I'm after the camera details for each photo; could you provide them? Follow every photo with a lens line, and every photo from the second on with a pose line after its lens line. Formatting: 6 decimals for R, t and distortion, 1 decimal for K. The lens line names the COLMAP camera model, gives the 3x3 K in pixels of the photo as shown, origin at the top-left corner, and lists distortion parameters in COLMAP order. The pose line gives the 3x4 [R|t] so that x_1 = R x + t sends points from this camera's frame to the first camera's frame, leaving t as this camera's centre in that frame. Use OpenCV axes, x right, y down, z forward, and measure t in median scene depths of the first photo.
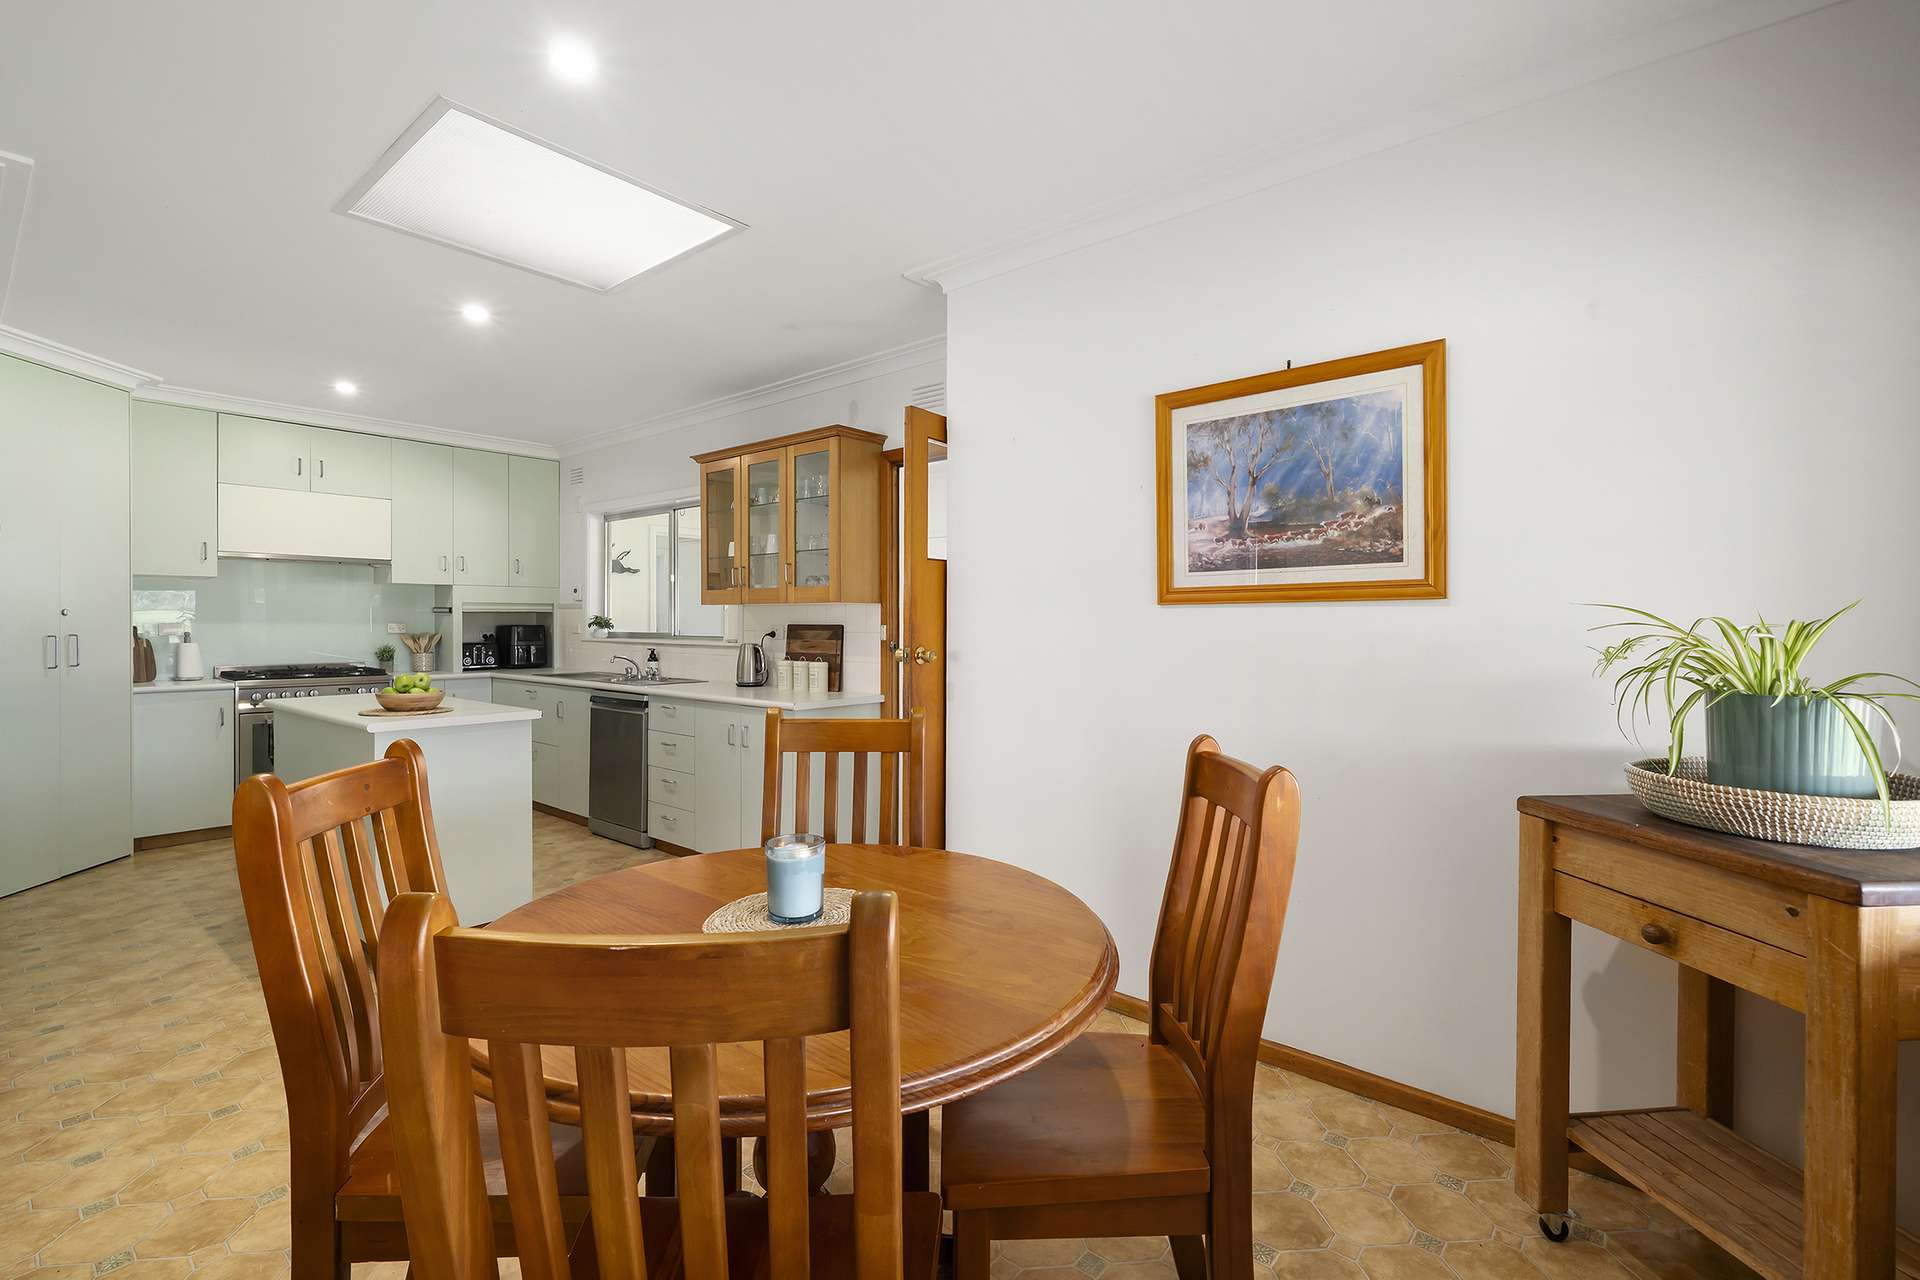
lens RADIAL K [[857.4, 0, 942.6], [0, 857.4, 623.9], [0, 0, 1]] dist [0.000572, -0.000029]
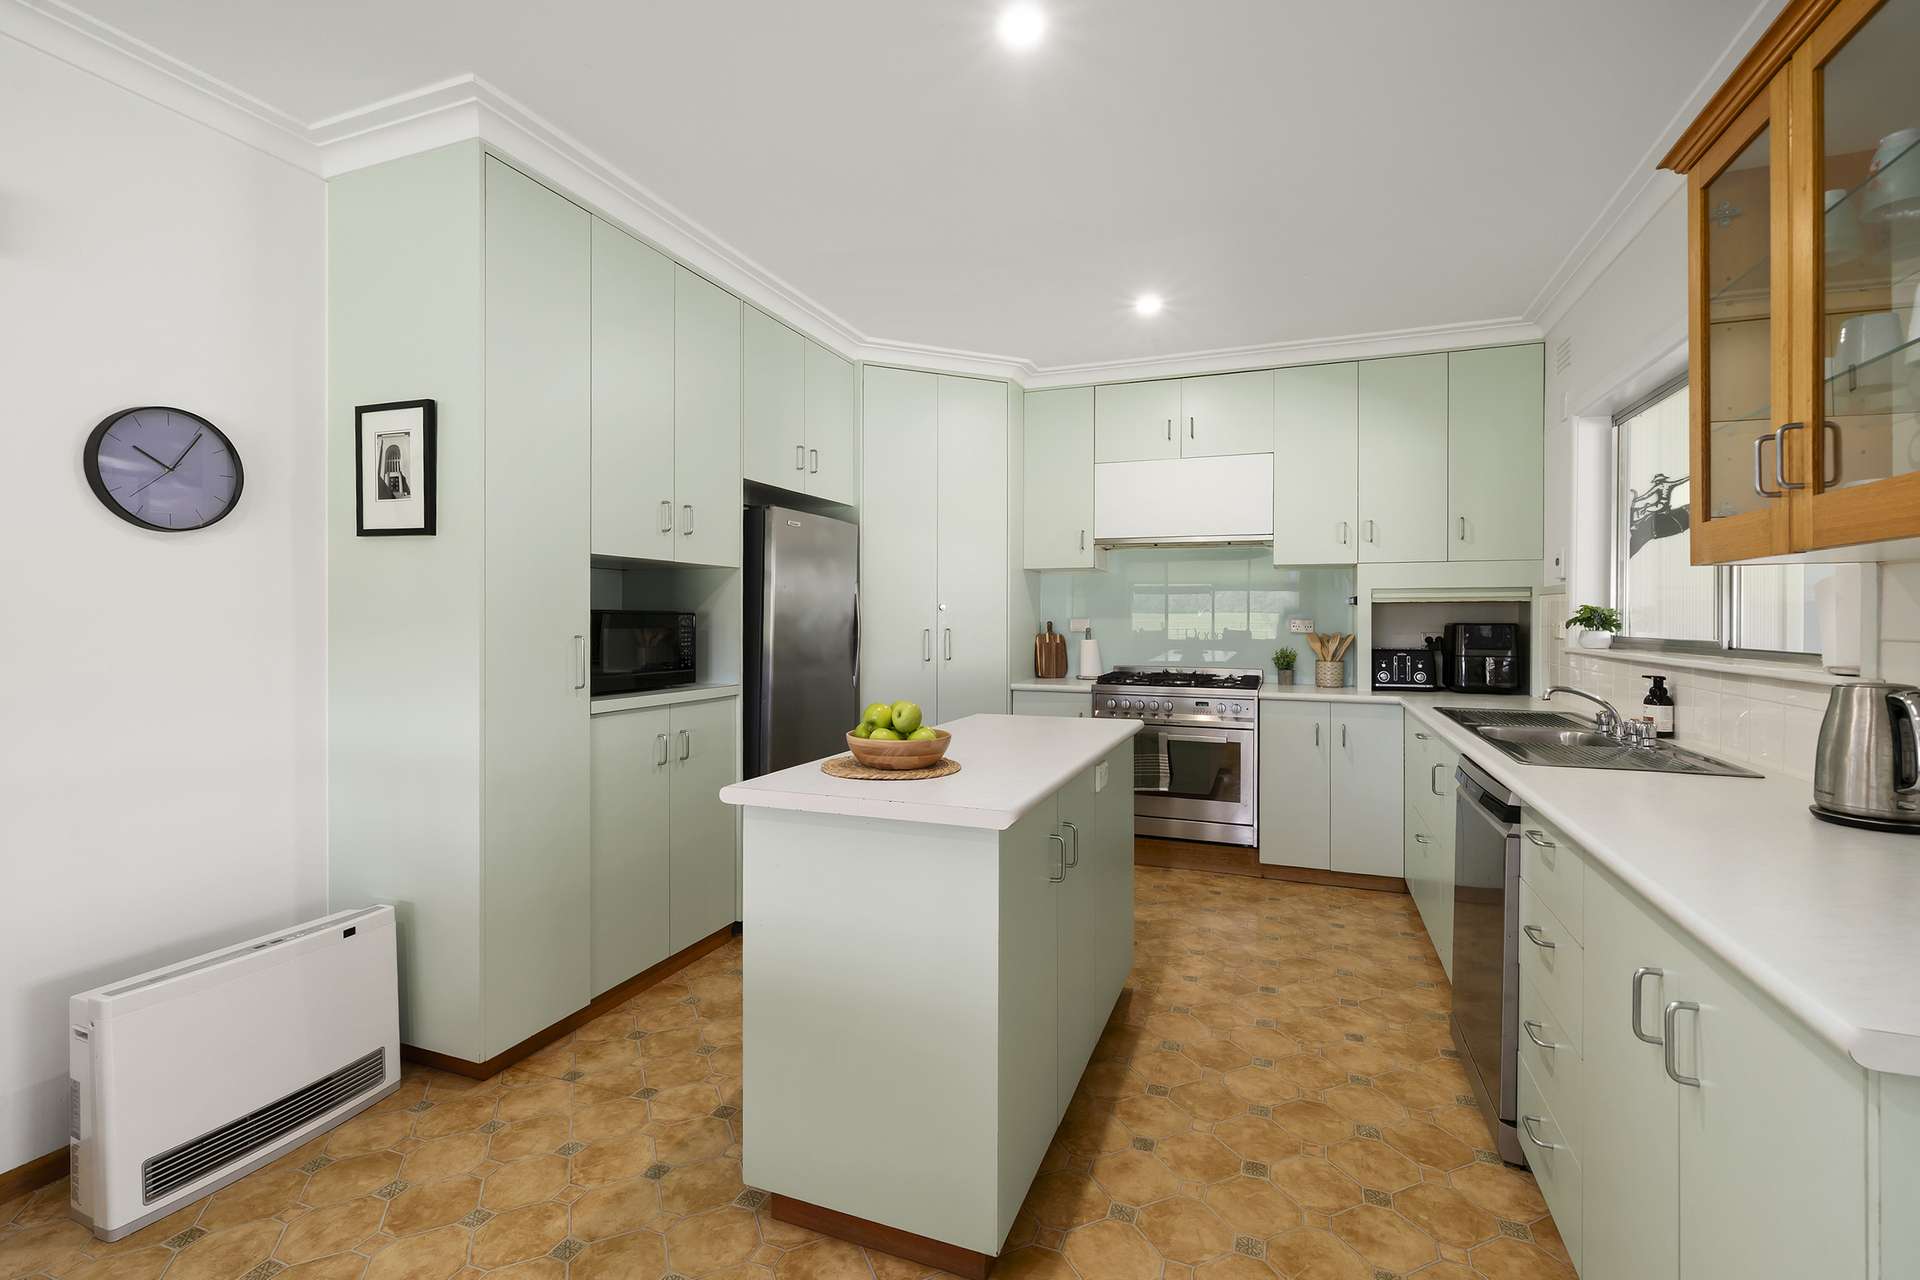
lens RADIAL K [[857.4, 0, 942.6], [0, 857.4, 623.9], [0, 0, 1]] dist [0.000572, -0.000029]
pose [[0.332782, 0.004919, -0.942991, -0.036578], [-0.004987, 0.999982, 0.003456, 0.001799], [0.942990, 0.003552, 0.332801, 0.454305]]
